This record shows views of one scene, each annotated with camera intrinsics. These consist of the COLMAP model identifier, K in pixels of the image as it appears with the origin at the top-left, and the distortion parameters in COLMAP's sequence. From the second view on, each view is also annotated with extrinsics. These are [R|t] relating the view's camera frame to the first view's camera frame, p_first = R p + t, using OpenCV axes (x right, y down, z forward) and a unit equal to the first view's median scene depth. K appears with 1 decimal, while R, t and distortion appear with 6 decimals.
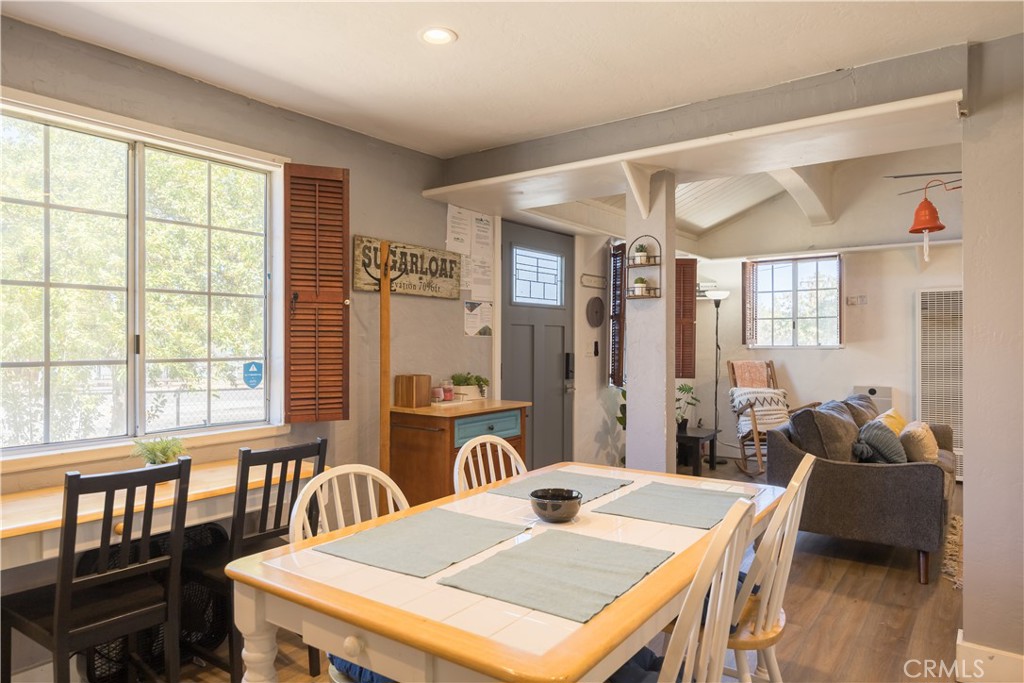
lens RADIAL K [[651.6, 0, 544.5], [0, 651.6, 341.6], [0, 0, 1]] dist [0.002329, 0.000142]
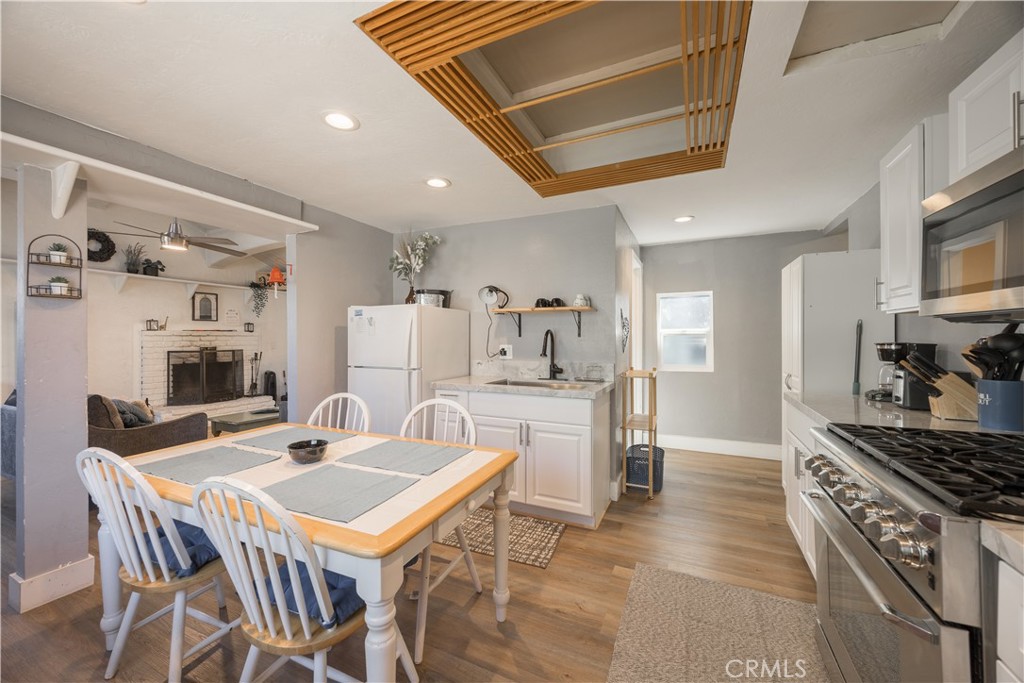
lens RADIAL K [[398.0, 0, 499.4], [0, 398.0, 342.0], [0, 0, 1]] dist [-0.003539, -0.000306]
pose [[-0.156399, -0.008522, 0.987657, -0.539594], [0.005863, 0.999937, 0.009556, -0.000909], [-0.987677, 0.007285, -0.156339, 0.418576]]
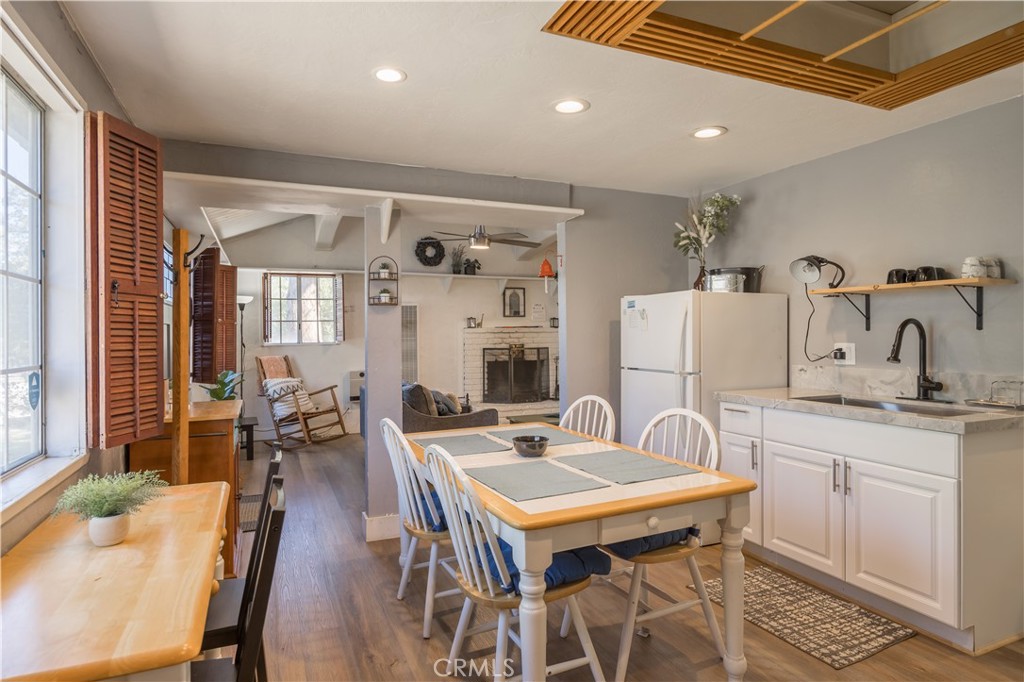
lens RADIAL K [[551.7, 0, 491.6], [0, 551.7, 342.8], [0, 0, 1]] dist [-0.003206, -0.000093]
pose [[0.535016, -0.015207, 0.844705, -0.638119], [0.012370, 0.999872, 0.010165, -0.000857], [-0.844751, 0.005011, 0.535136, 0.236340]]
